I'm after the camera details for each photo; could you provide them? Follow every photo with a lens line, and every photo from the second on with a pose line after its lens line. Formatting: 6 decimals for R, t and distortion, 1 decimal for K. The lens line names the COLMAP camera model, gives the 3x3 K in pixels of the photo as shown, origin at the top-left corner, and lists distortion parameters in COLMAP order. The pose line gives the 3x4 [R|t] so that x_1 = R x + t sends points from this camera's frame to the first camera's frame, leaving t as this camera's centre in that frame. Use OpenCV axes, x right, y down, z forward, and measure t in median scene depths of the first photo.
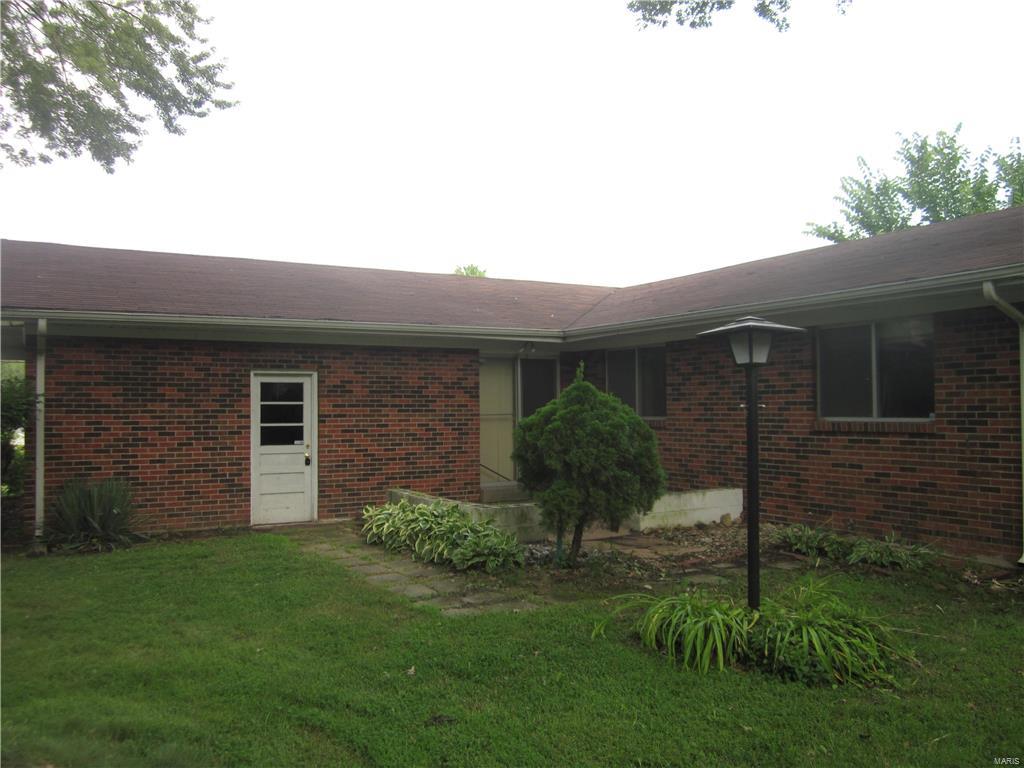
lens RADIAL K [[856.8, 0, 512.0], [0, 856.8, 384.0], [0, 0, 1]] dist [-0.040540, -0.001809]
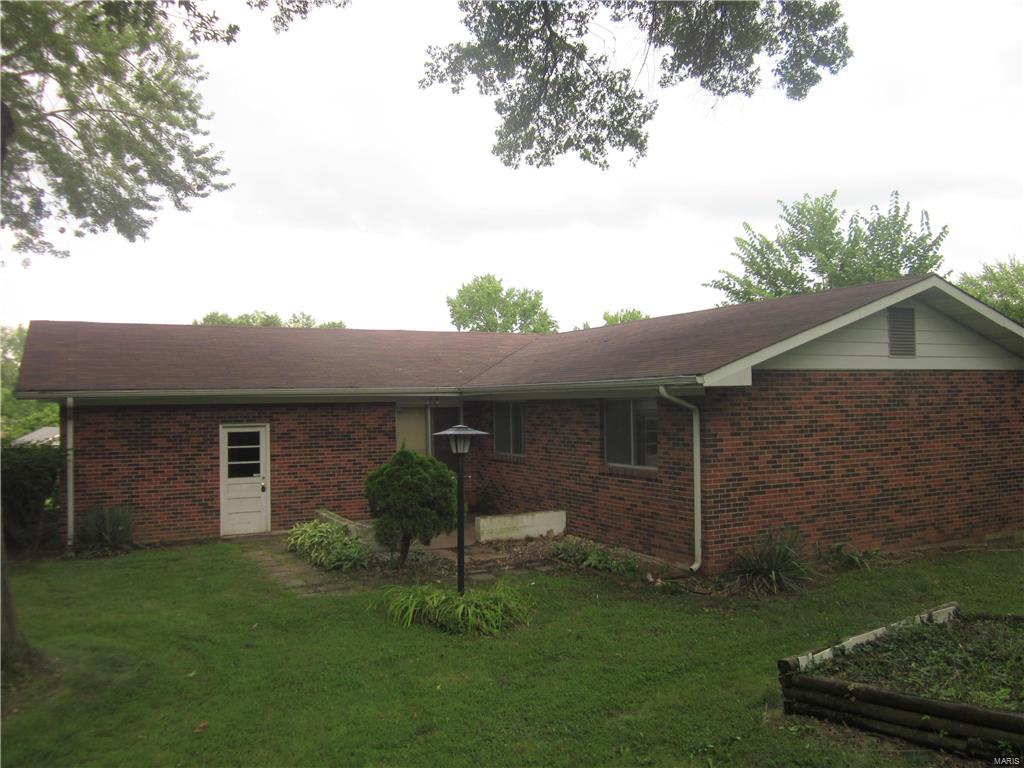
lens RADIAL K [[856.8, 0, 512.0], [0, 856.8, 384.0], [0, 0, 1]] dist [-0.040540, -0.001809]
pose [[0.998830, -0.007471, -0.047770, 0.249419], [0.007797, 0.999948, 0.006634, -0.092380], [0.047718, -0.006999, 0.998836, -0.383615]]
